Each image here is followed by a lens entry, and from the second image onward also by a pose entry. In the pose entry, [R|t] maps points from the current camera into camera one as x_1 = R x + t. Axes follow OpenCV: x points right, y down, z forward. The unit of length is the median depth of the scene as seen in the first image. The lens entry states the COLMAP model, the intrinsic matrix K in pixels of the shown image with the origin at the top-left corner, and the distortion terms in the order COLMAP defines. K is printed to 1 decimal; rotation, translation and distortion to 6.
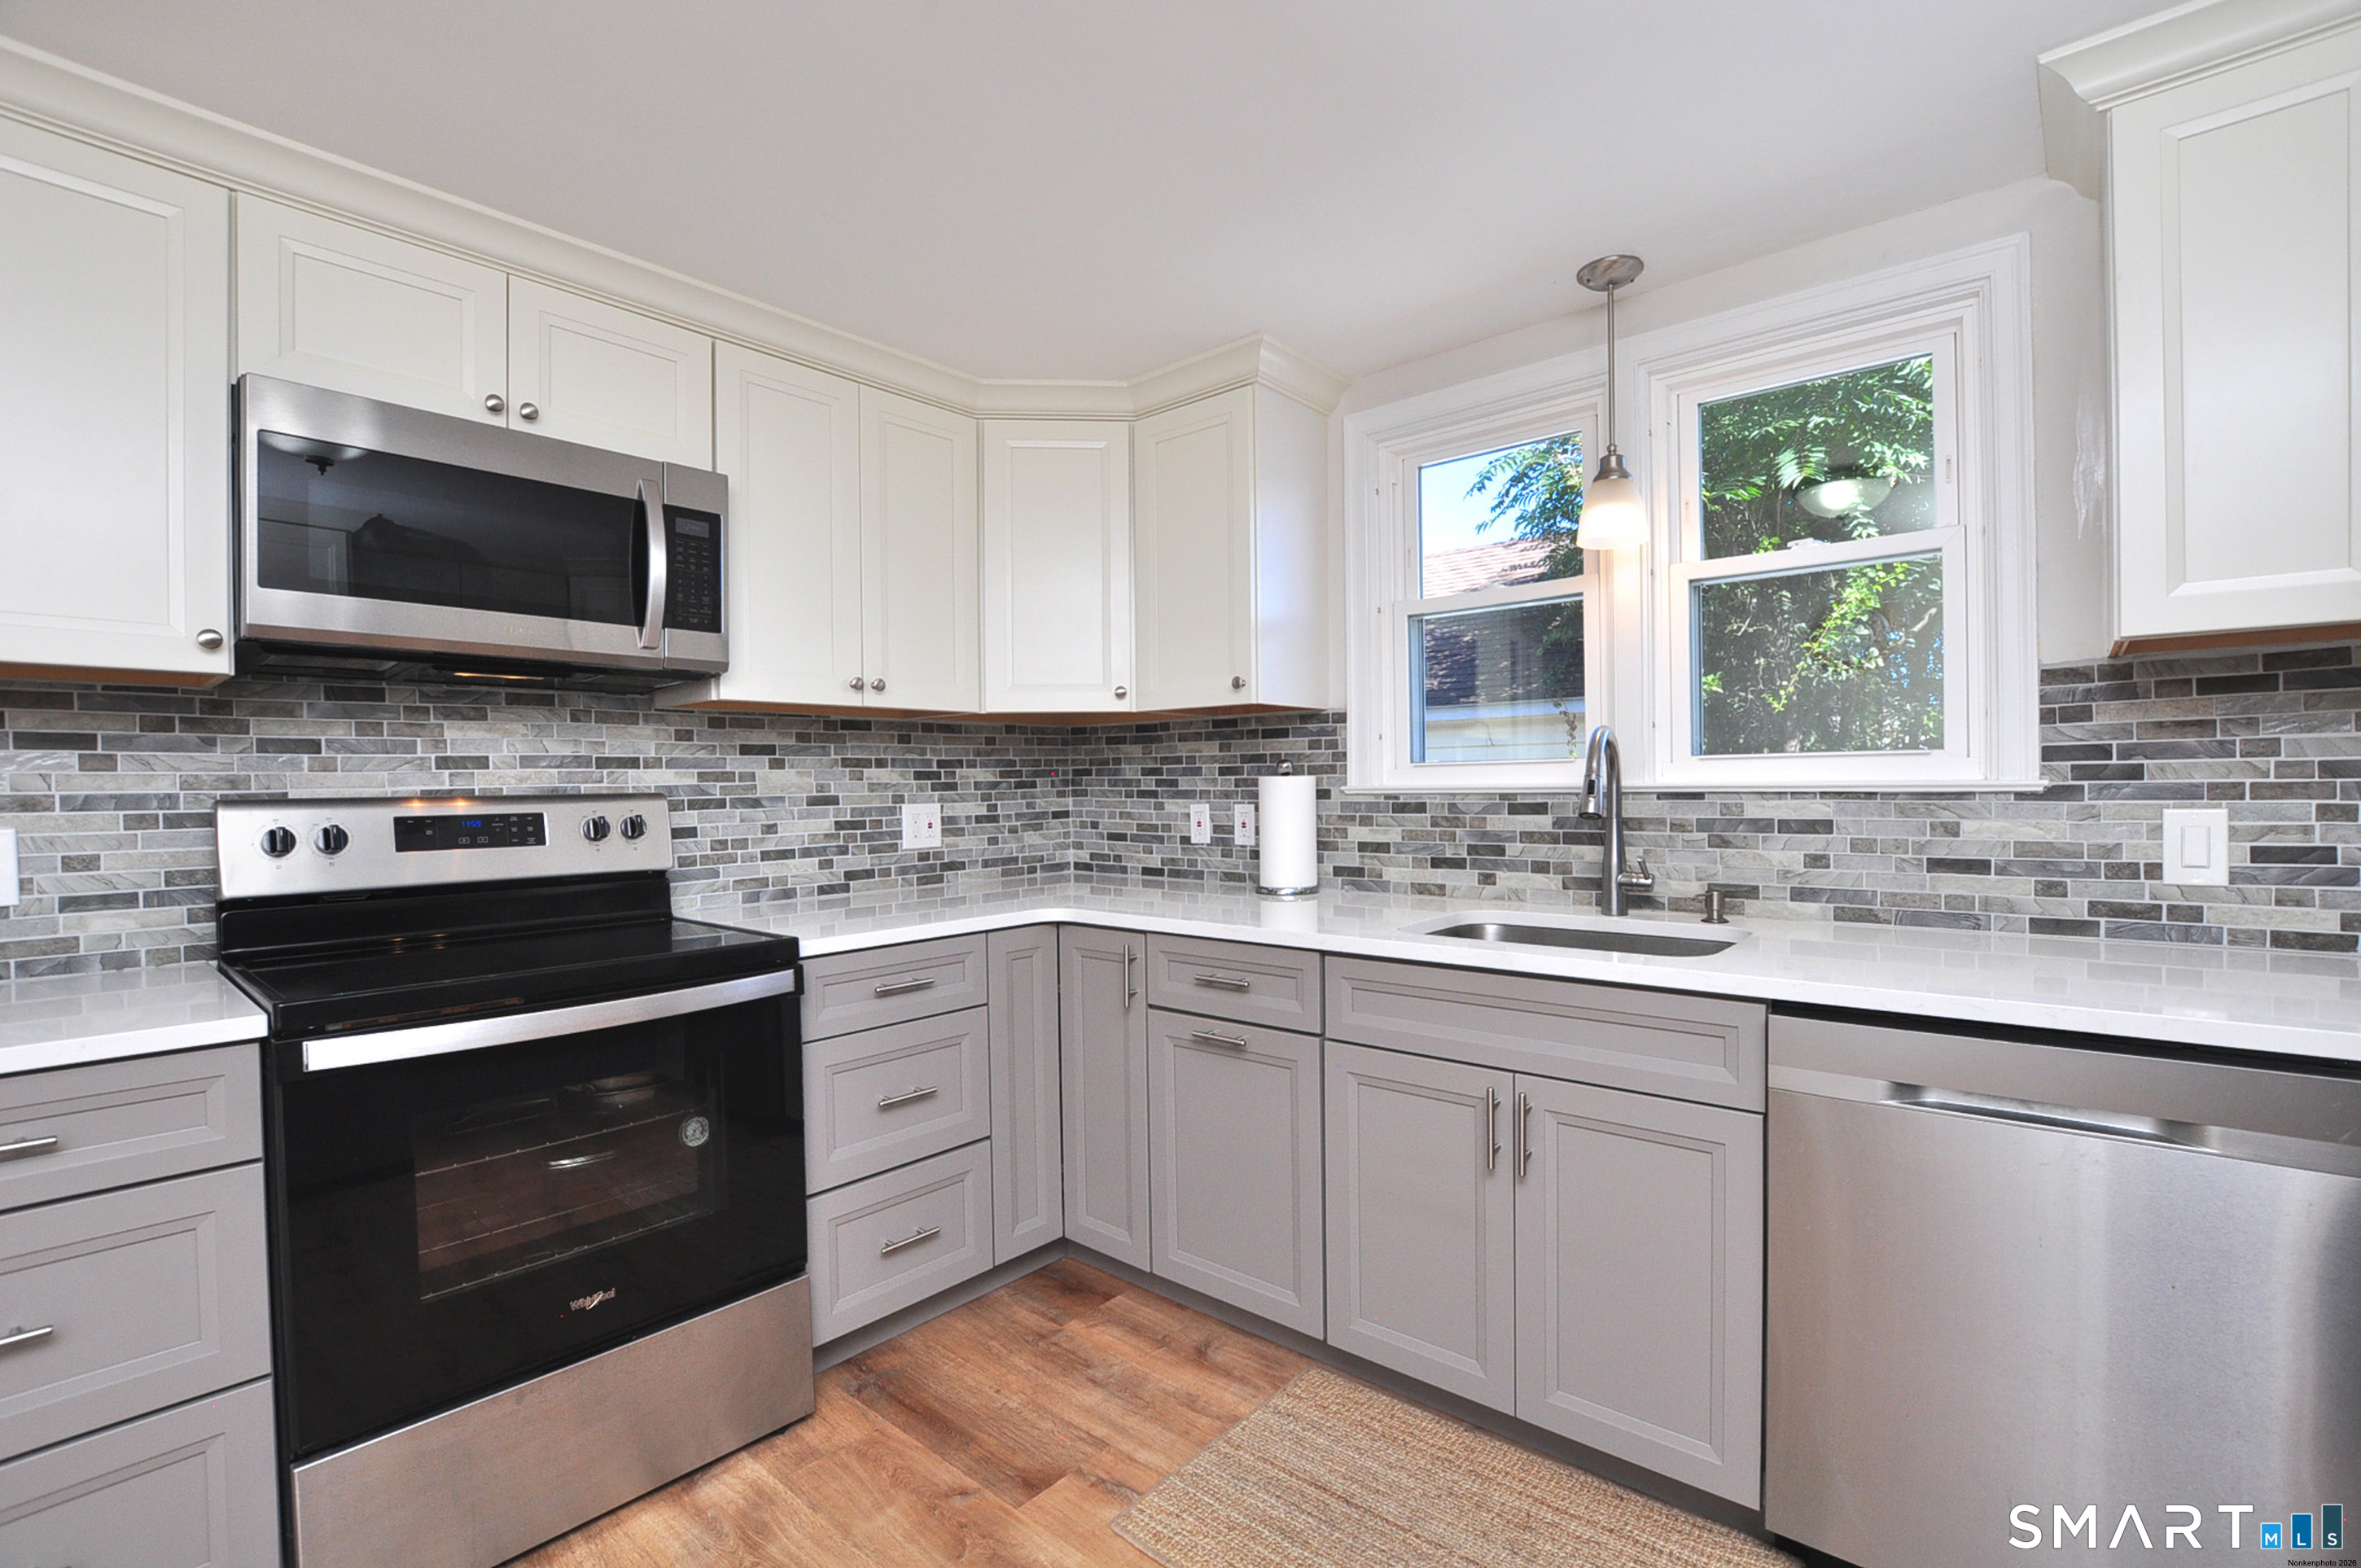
lens RADIAL K [[1041.5, 0, 1180.5], [0, 1041.5, 784.0], [0, 0, 1]] dist [-0.015468, 0.000349]
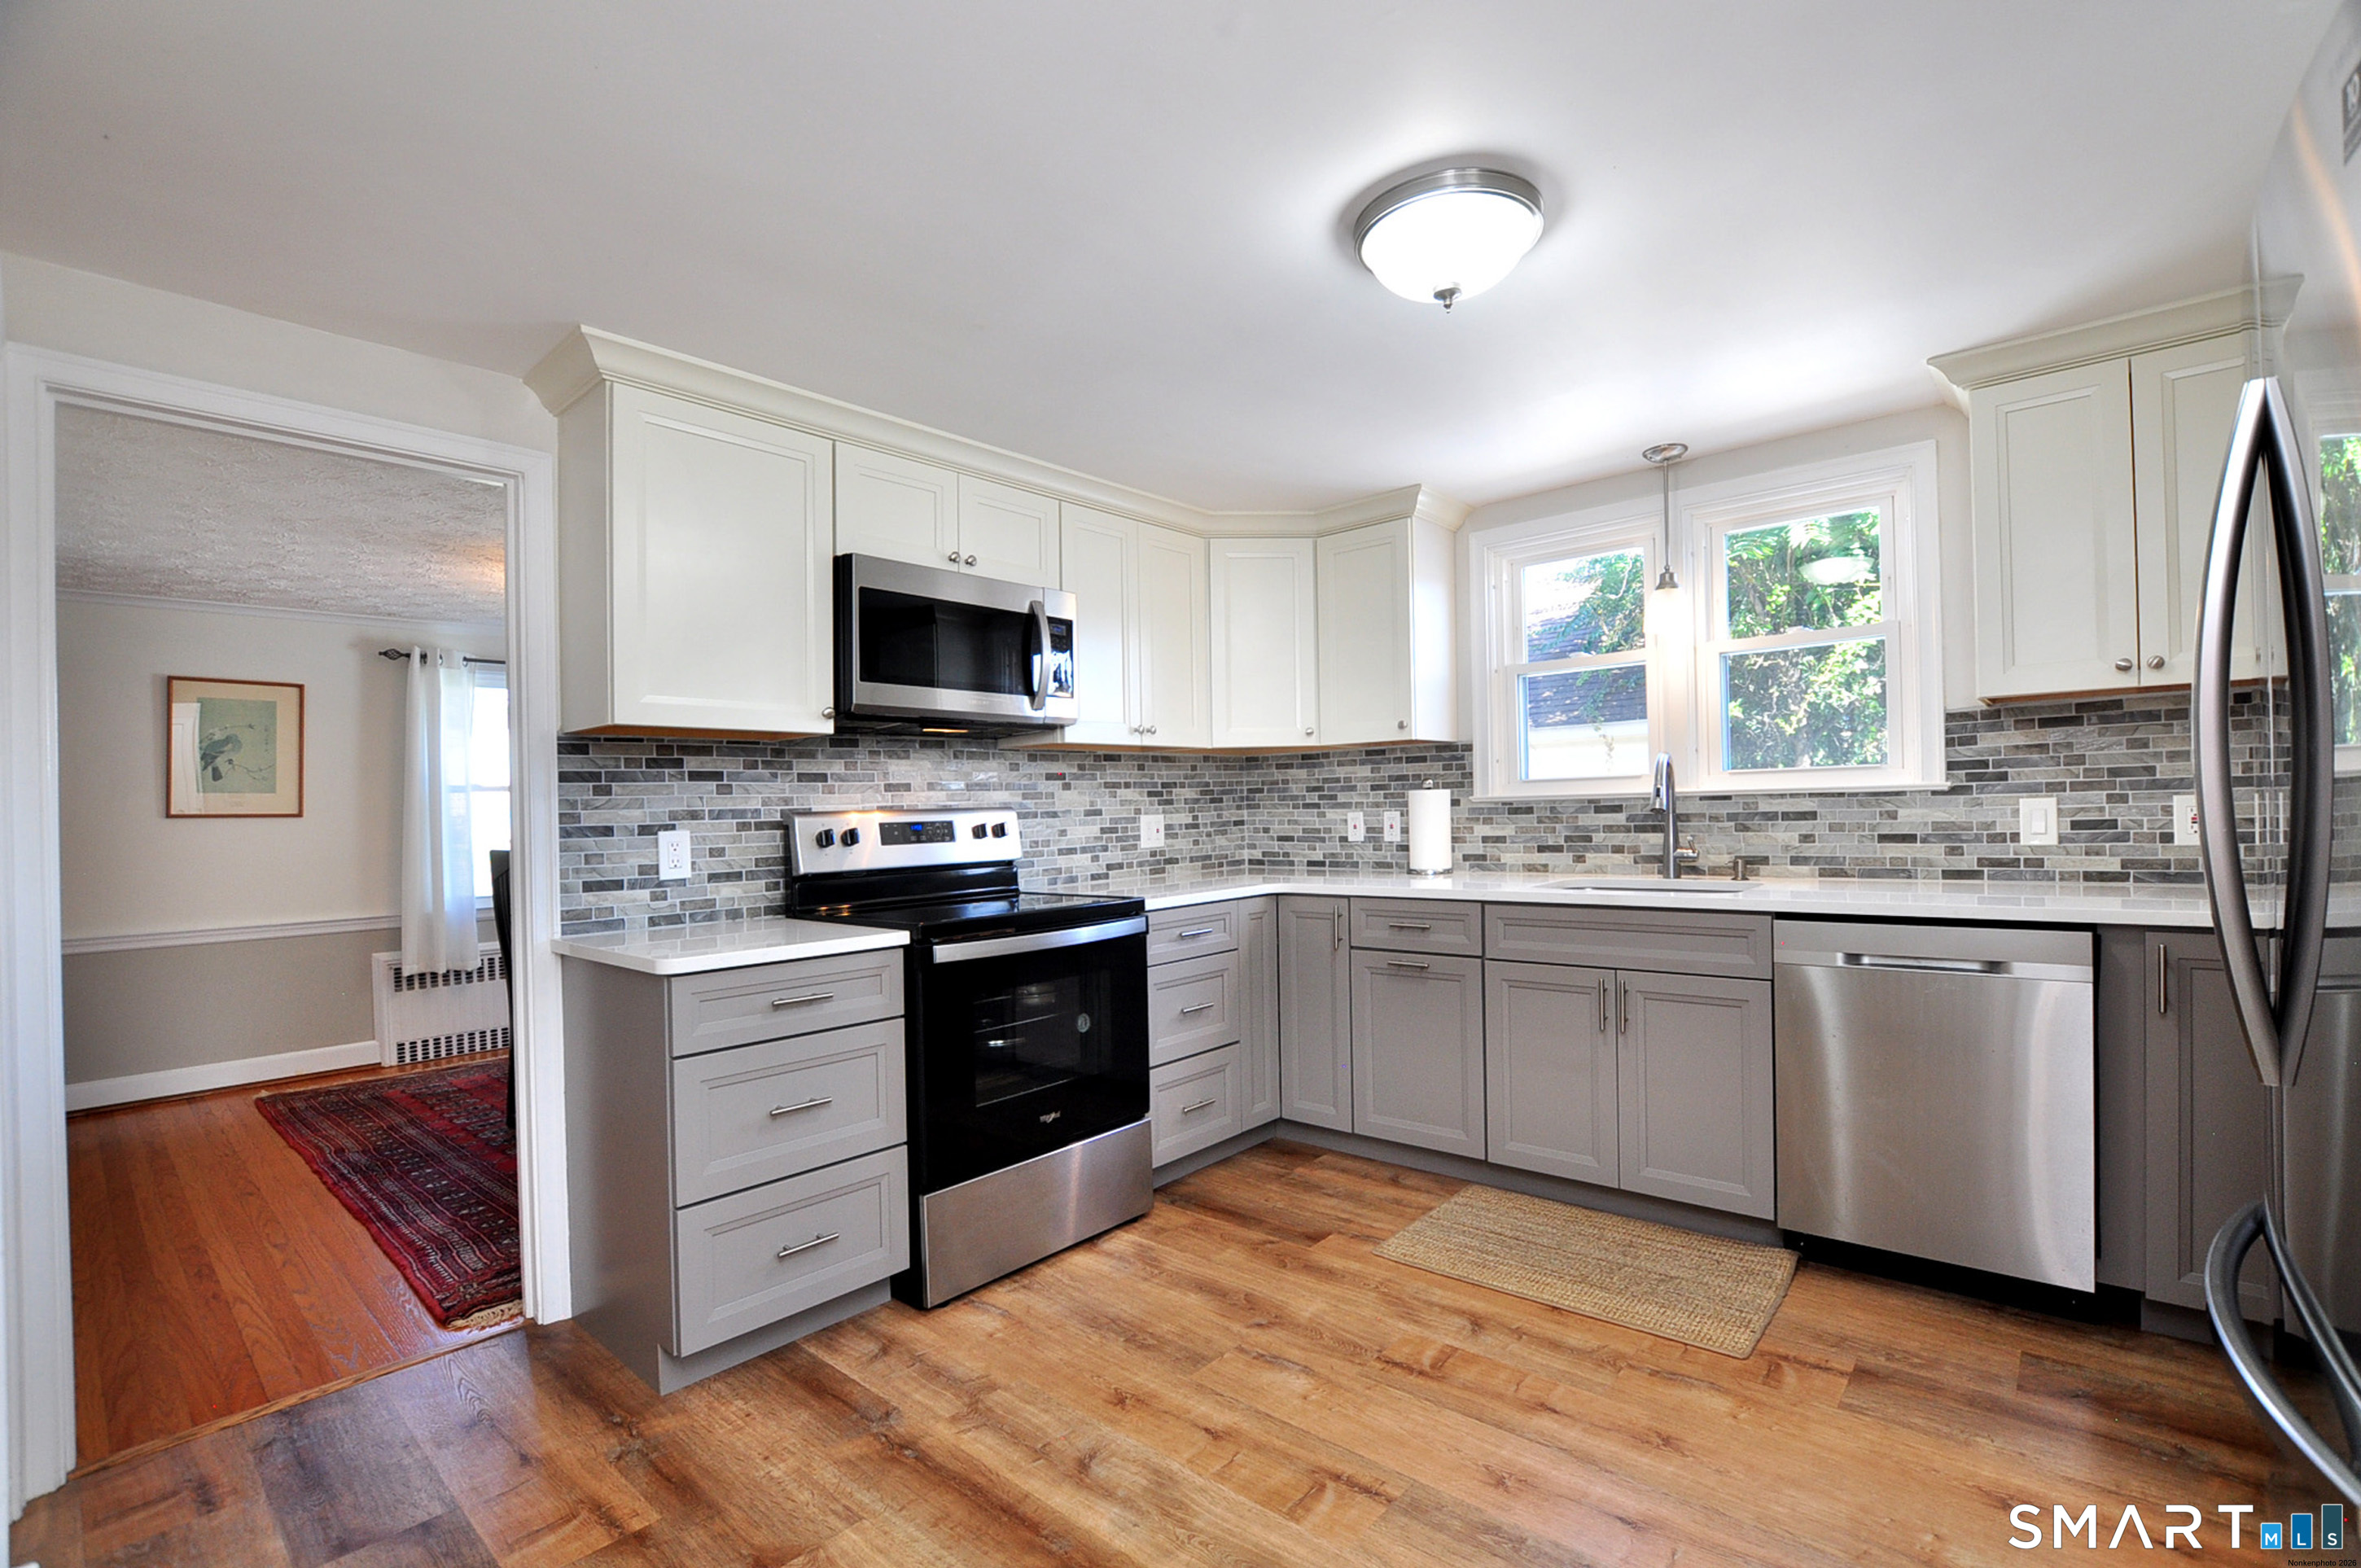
lens RADIAL K [[1048.5, 0, 1187.0], [0, 1048.5, 810.5], [0, 0, 1]] dist [-0.001169, -0.000312]
pose [[0.999877, -0.014492, -0.005990, -0.261615], [0.014503, 0.999893, 0.001802, 0.015481], [0.005964, -0.001889, 0.999980, -0.497186]]
